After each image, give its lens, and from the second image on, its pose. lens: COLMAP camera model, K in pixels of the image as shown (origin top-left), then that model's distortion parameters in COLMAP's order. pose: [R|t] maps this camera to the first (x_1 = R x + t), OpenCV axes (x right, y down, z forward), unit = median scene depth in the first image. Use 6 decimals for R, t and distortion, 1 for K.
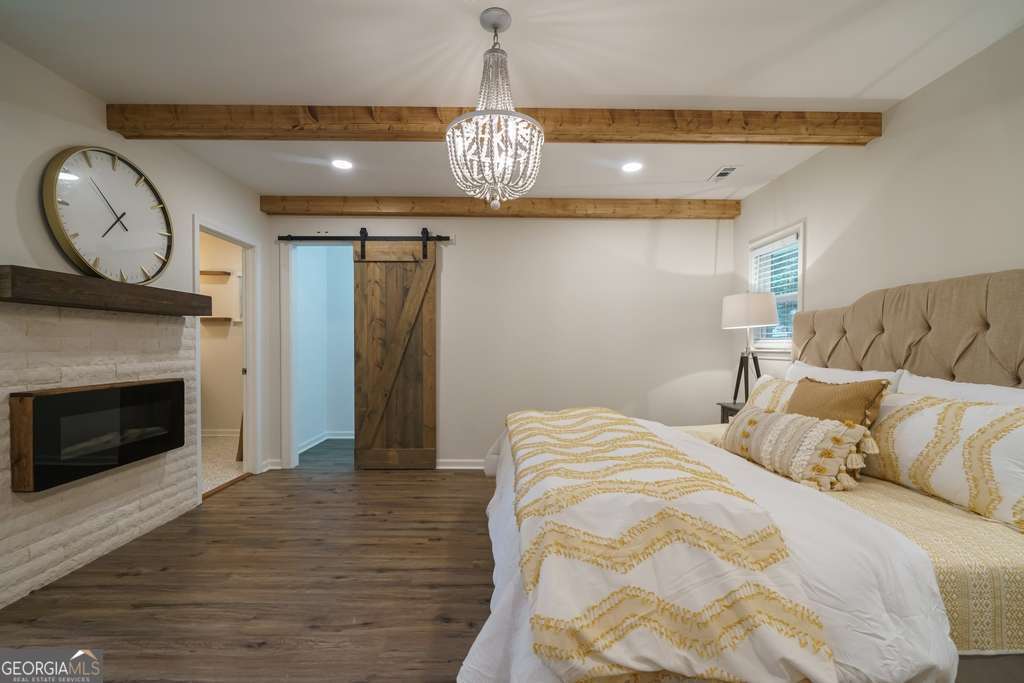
lens RADIAL K [[423.0, 0, 509.7], [0, 423.0, 351.7], [0, 0, 1]] dist [-0.001162, -0.000020]
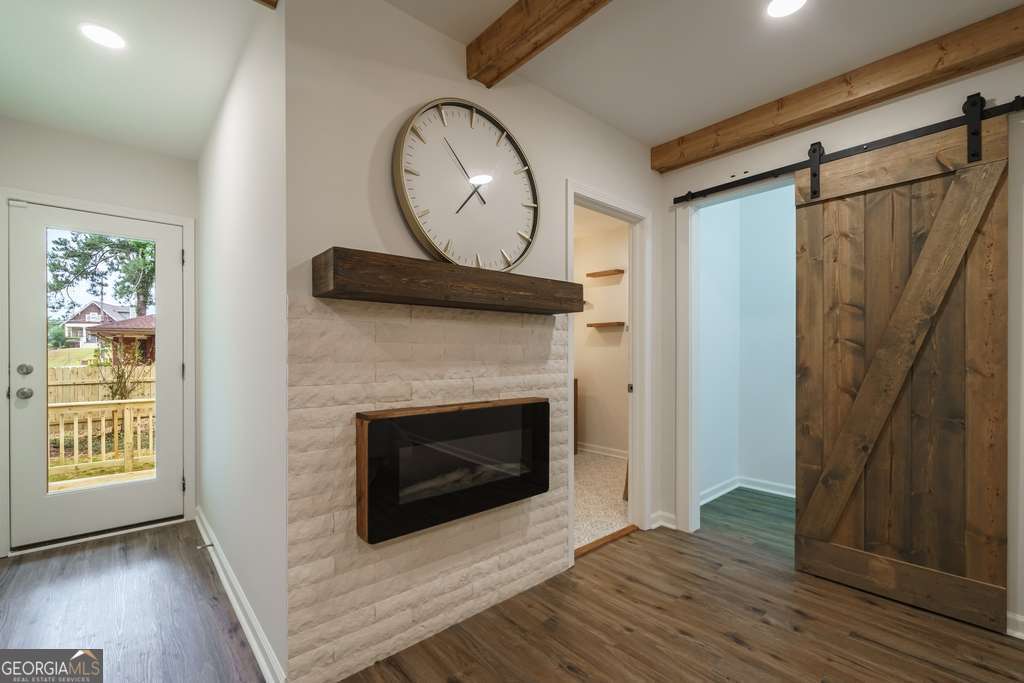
lens RADIAL K [[442.7, 0, 508.0], [0, 442.7, 356.7], [0, 0, 1]] dist [-0.000598, 0.000259]
pose [[0.646926, 0.001356, -0.762551, -0.217633], [-0.008195, 0.999953, -0.005175, -0.004293], [0.762508, 0.009597, 0.646907, 0.419201]]
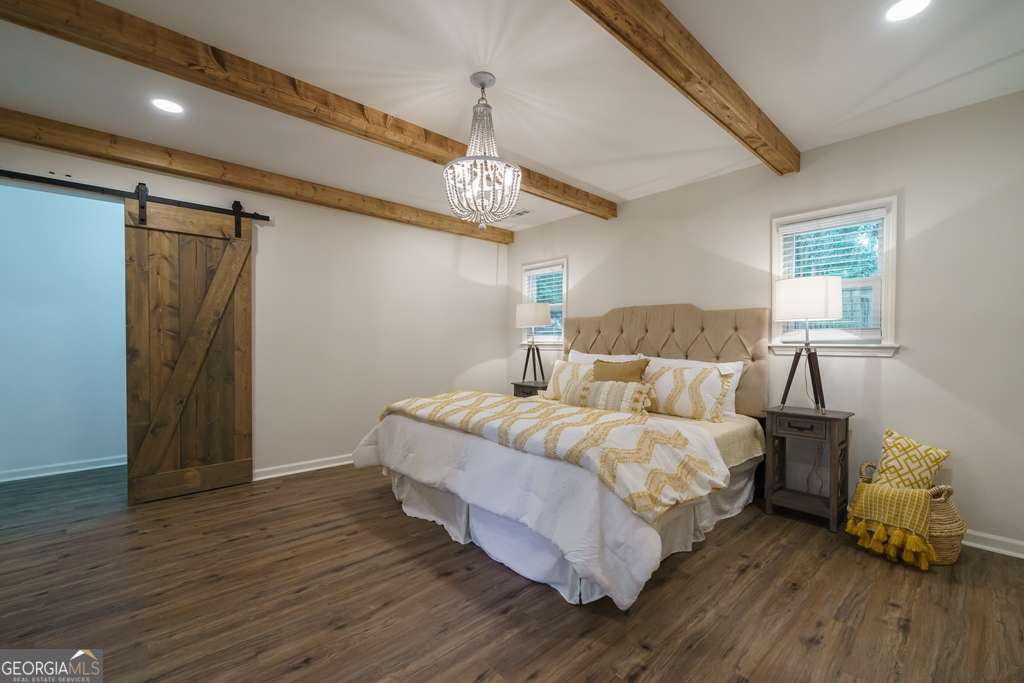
lens RADIAL K [[418.5, 0, 509.7], [0, 418.5, 346.4], [0, 0, 1]] dist [0.000315, 0.000130]
pose [[0.754631, -0.007823, 0.656103, -0.459578], [0.007202, 0.999967, 0.003640, 0.001129], [-0.656110, 0.001978, 0.754662, 0.007068]]
